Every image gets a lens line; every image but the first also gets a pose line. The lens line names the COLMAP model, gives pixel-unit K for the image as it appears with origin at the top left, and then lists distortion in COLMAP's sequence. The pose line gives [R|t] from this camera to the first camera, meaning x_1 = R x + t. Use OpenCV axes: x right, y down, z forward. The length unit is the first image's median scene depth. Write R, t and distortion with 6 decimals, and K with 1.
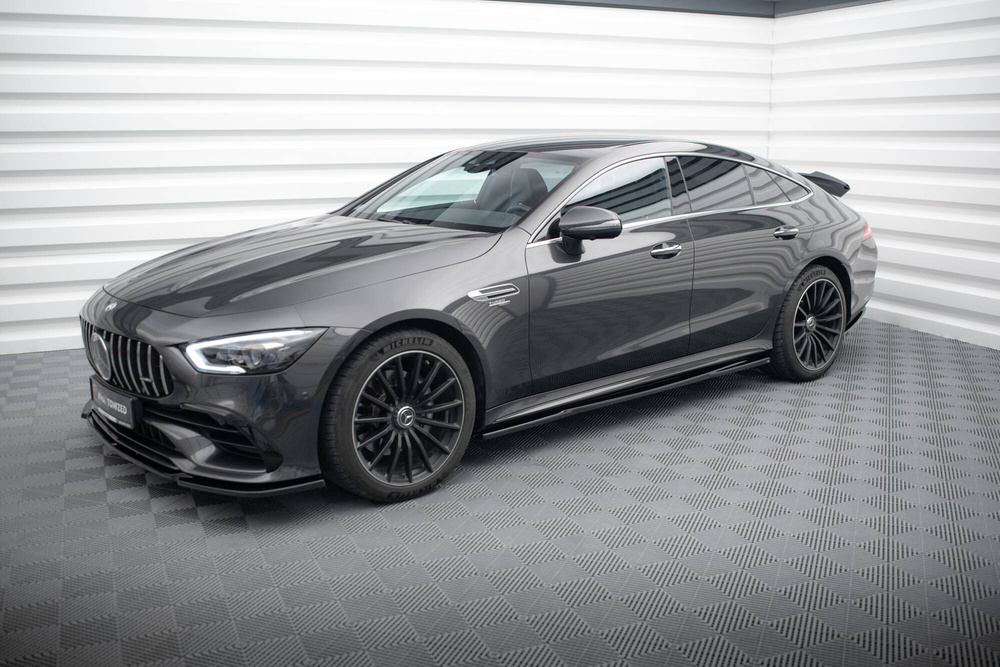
lens RADIAL K [[995.1, 0, 503.5], [0, 995.1, 330.3], [0, 0, 1]] dist [-0.068574, 0.000000]
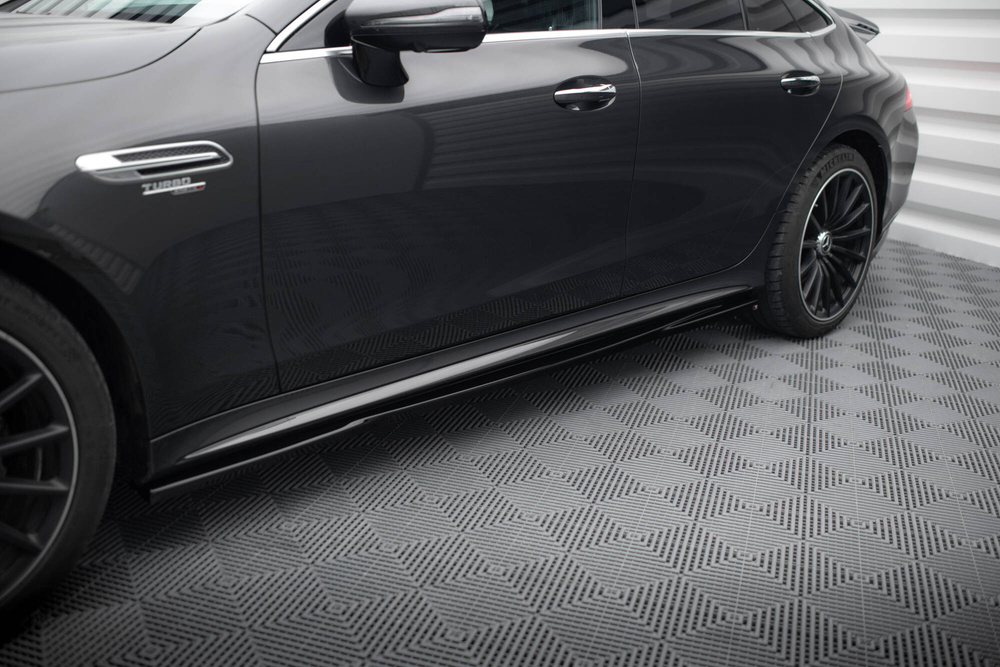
lens RADIAL K [[995.1, 0, 497.0], [0, 995.1, 336.5], [0, 0, 1]] dist [-0.068574, 0.000000]
pose [[0.997537, 0.019210, 0.067460, 0.078630], [-0.026406, 0.993858, 0.107469, -0.010197], [-0.064981, -0.108985, 0.991917, 0.442696]]
